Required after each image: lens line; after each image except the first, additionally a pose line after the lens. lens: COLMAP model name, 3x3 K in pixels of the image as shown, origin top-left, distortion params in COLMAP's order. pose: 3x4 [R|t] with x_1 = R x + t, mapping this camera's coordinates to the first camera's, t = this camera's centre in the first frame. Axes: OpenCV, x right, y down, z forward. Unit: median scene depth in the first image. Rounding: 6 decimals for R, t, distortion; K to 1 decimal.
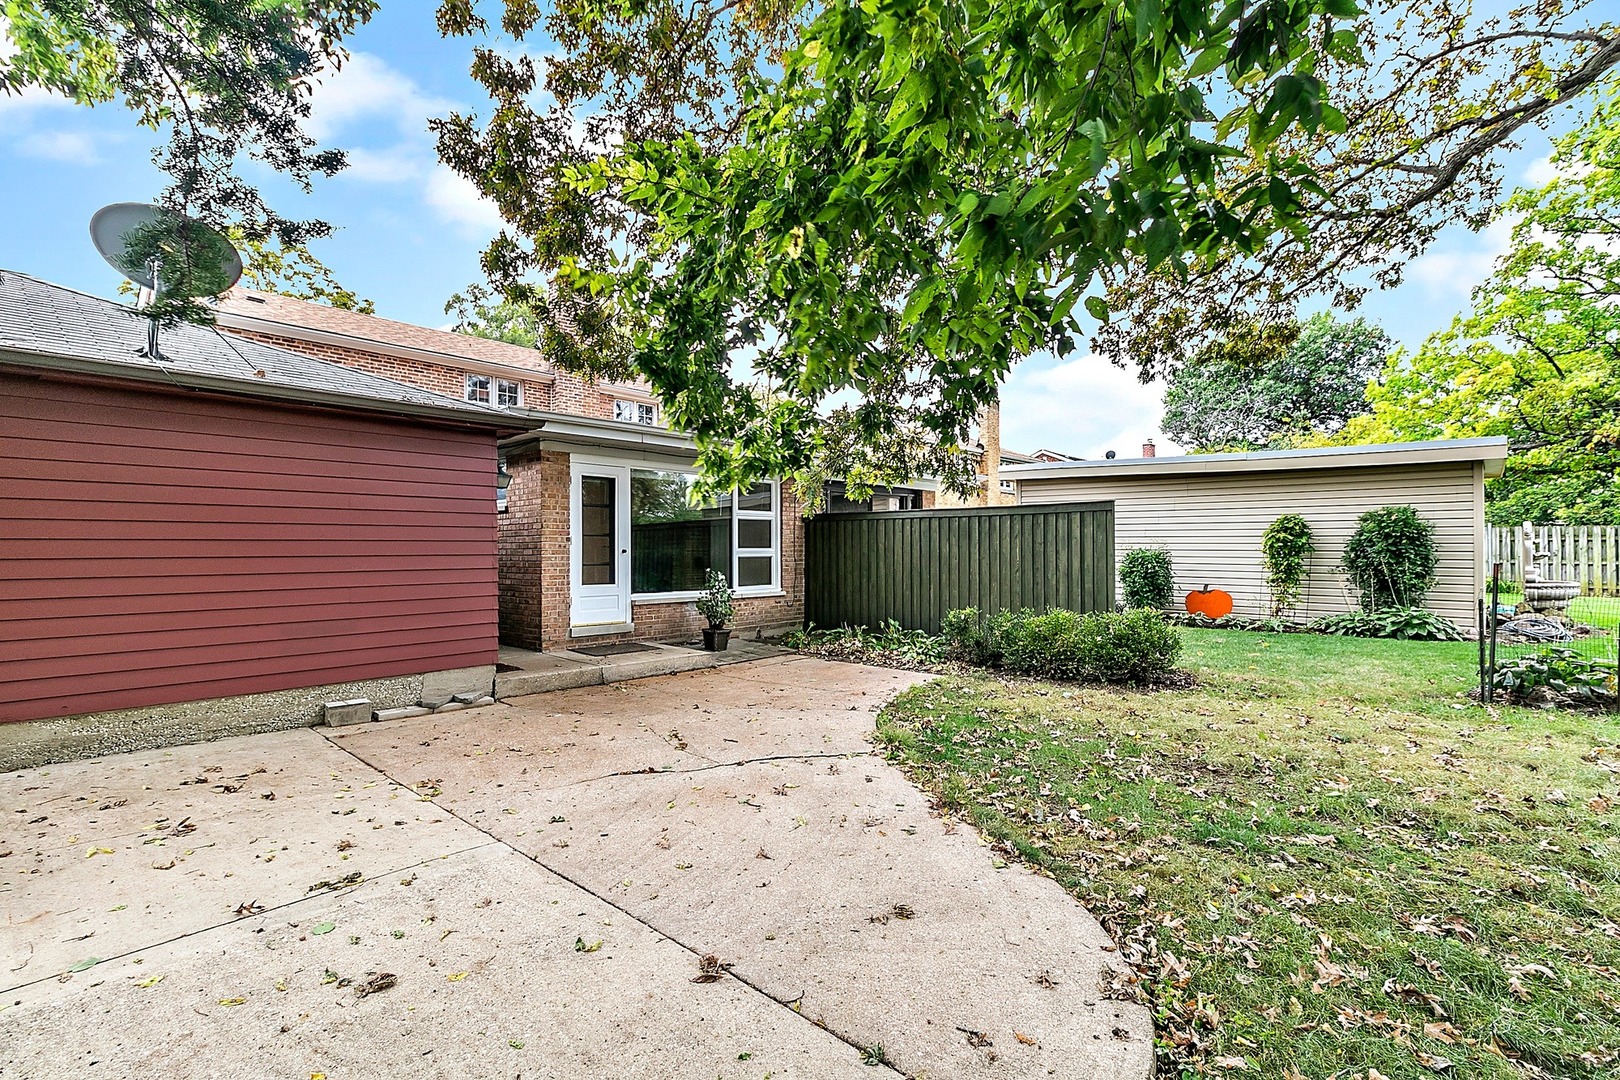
lens RADIAL K [[750.6, 0, 808.1], [0, 750.6, 543.0], [0, 0, 1]] dist [0.001501, 0.001755]
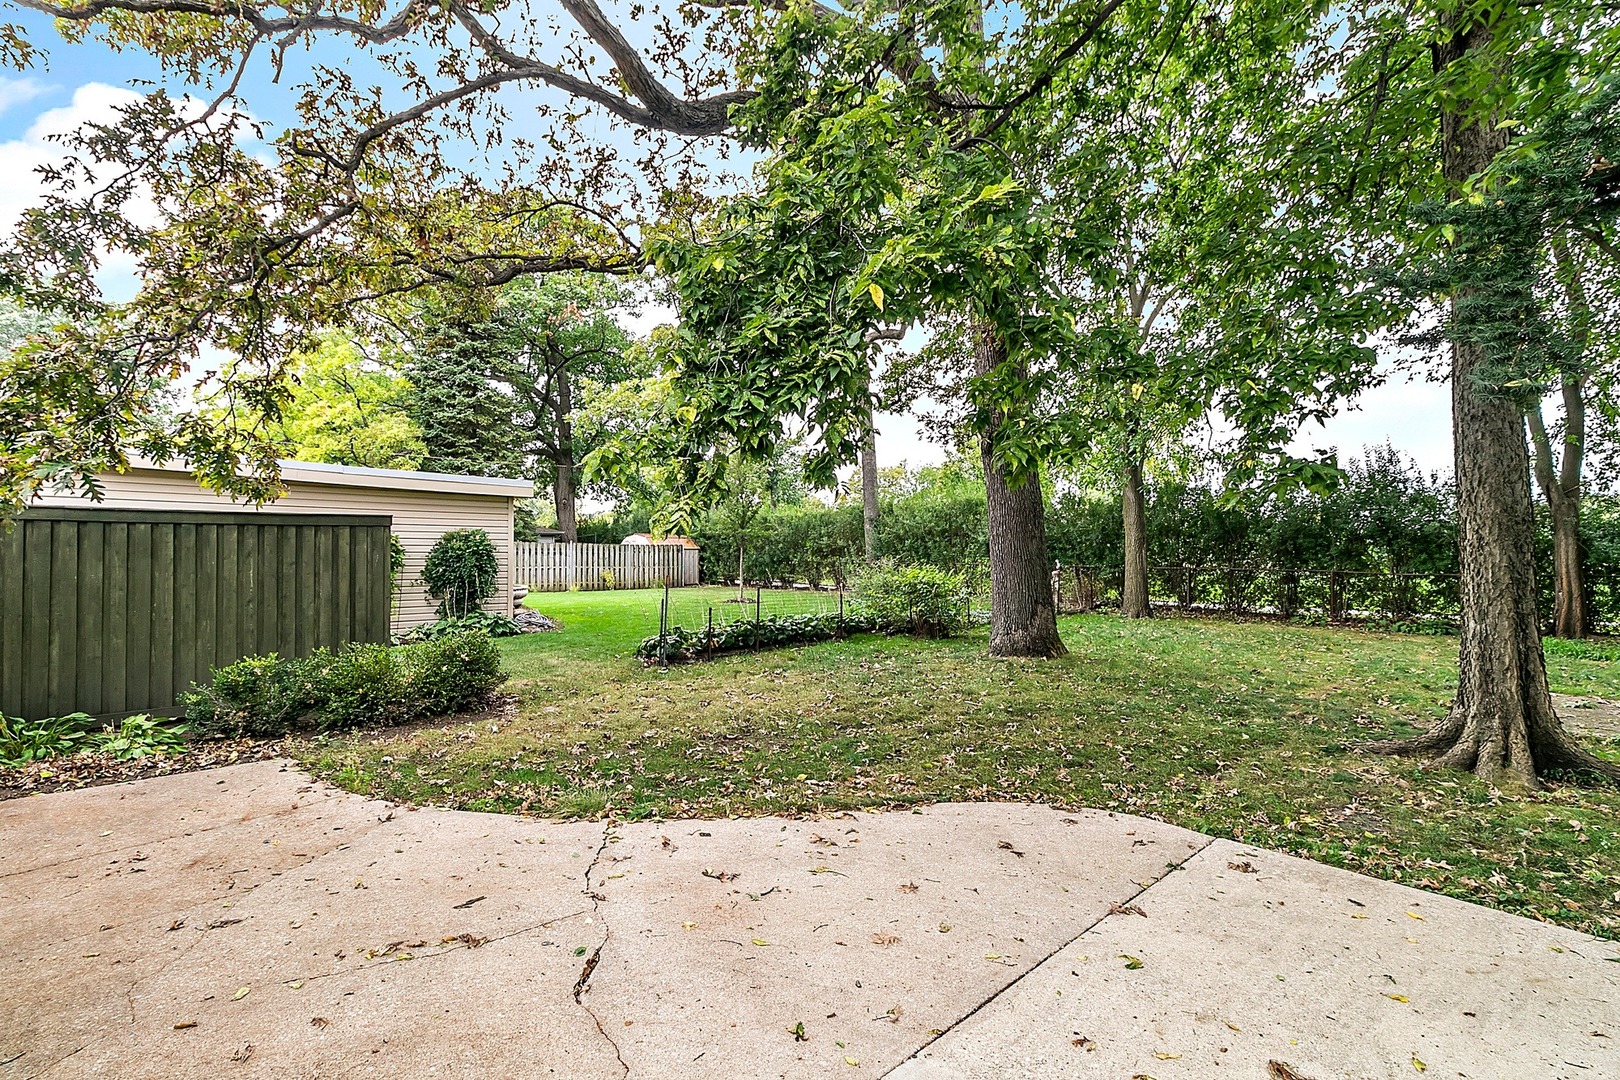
lens RADIAL K [[750.6, 0, 808.1], [0, 750.6, 542.0], [0, 0, 1]] dist [0.001501, 0.001755]
pose [[0.077224, 0.016200, 0.996882, -0.841105], [-0.006801, 0.999853, -0.015722, -0.026930], [-0.996991, -0.005566, 0.077322, 0.823365]]
